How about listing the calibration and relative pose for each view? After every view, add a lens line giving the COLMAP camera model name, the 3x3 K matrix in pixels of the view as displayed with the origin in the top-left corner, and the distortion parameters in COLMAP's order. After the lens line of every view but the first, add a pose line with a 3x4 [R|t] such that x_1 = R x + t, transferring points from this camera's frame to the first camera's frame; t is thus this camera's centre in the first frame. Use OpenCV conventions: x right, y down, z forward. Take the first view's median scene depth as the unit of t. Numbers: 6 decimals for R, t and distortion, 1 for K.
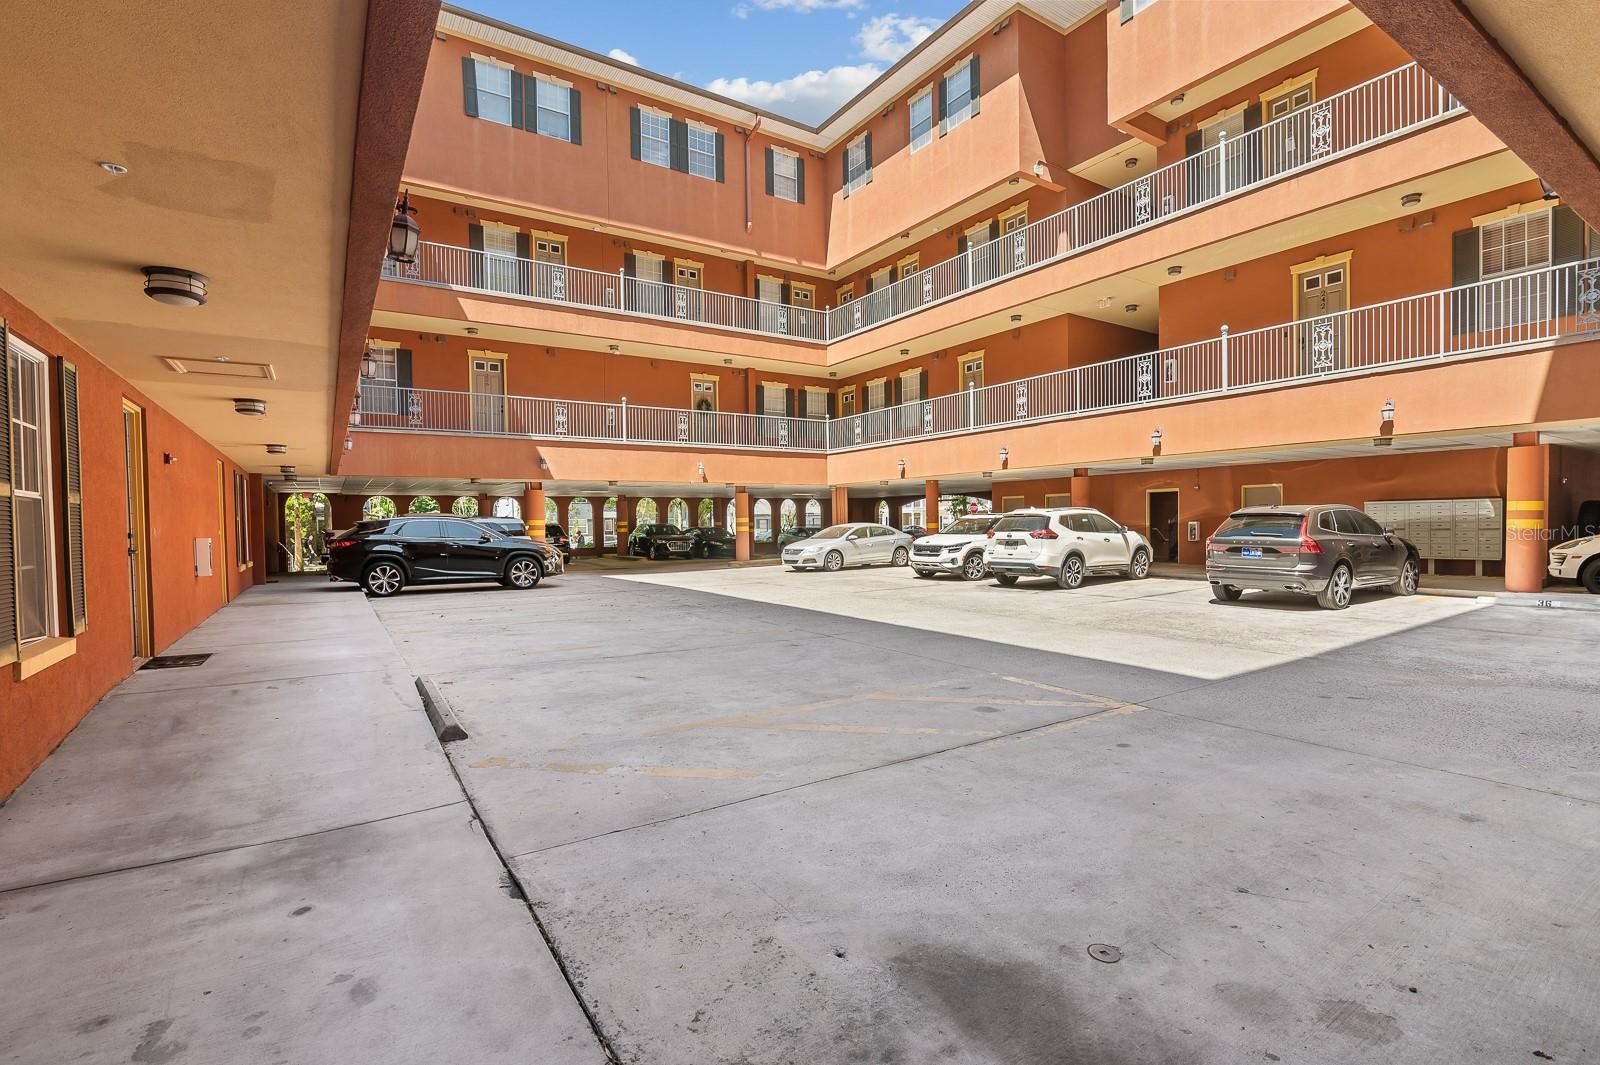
lens RADIAL K [[732.7, 0, 808.2], [0, 732.7, 544.4], [0, 0, 1]] dist [-0.018963, 0.000418]
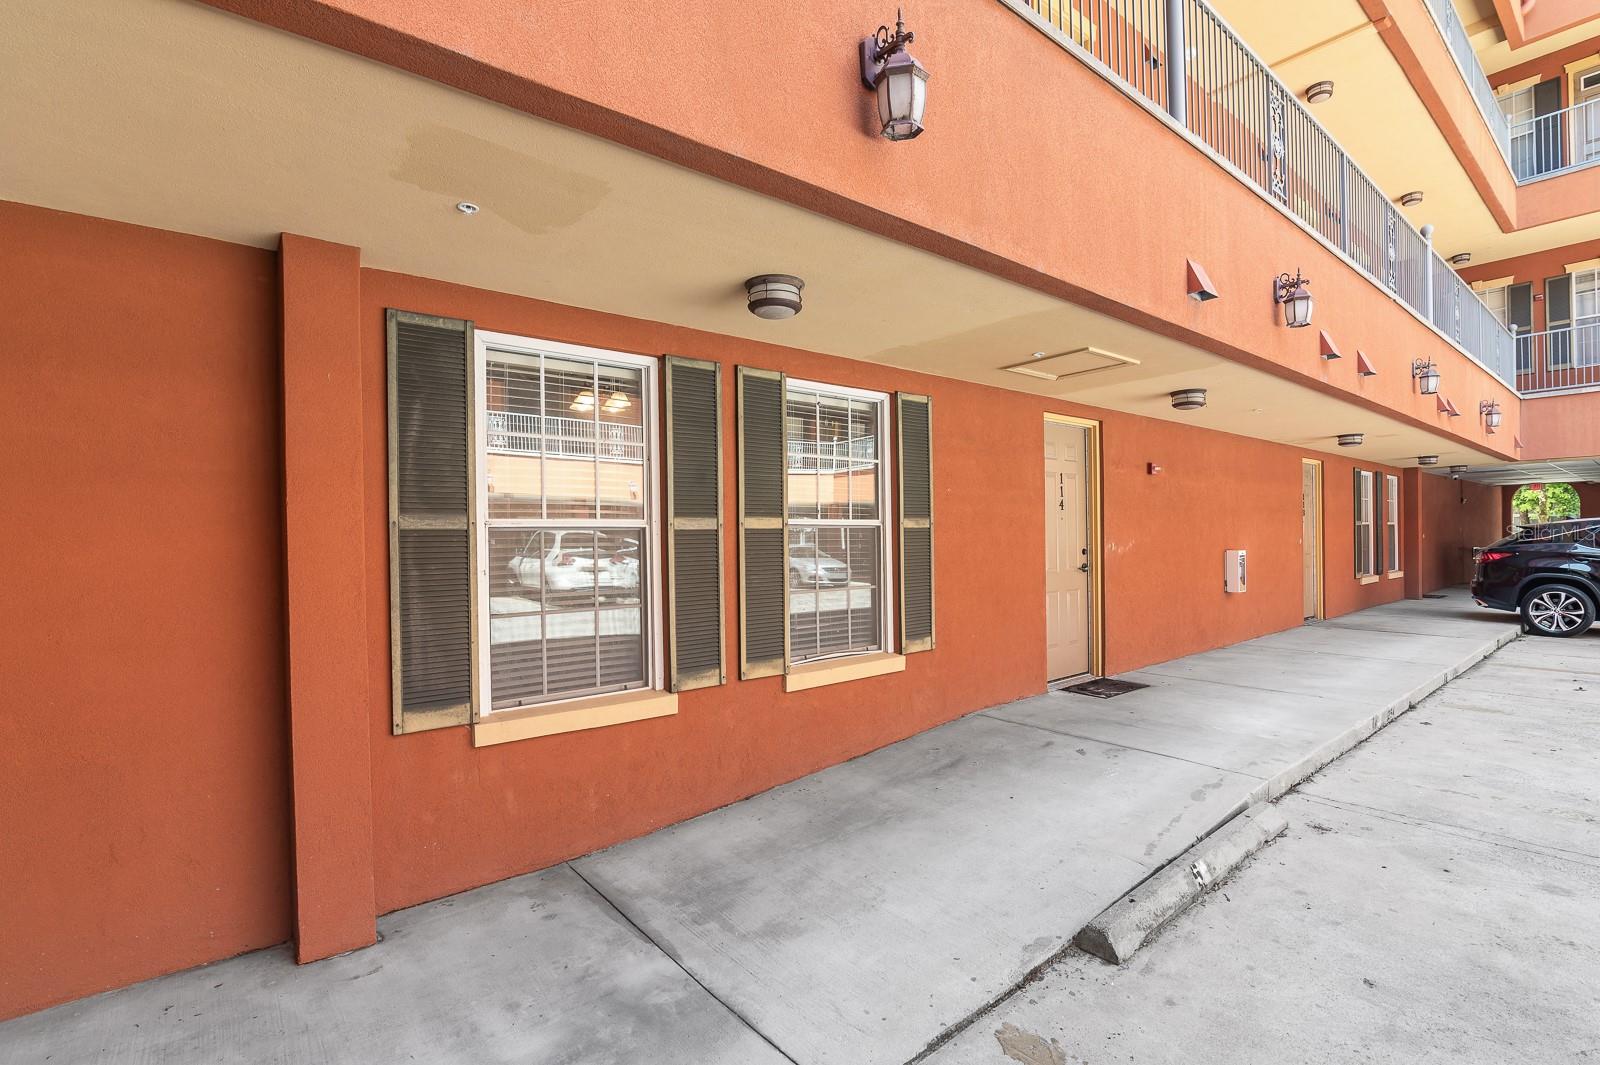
lens RADIAL K [[732.7, 0, 808.2], [0, 732.7, 544.4], [0, 0, 1]] dist [-0.018963, 0.000418]
pose [[0.095007, 0.018330, -0.995308, 0.040176], [-0.011526, 0.999784, 0.017312, -0.057224], [0.995410, 0.009827, 0.095197, 0.846710]]
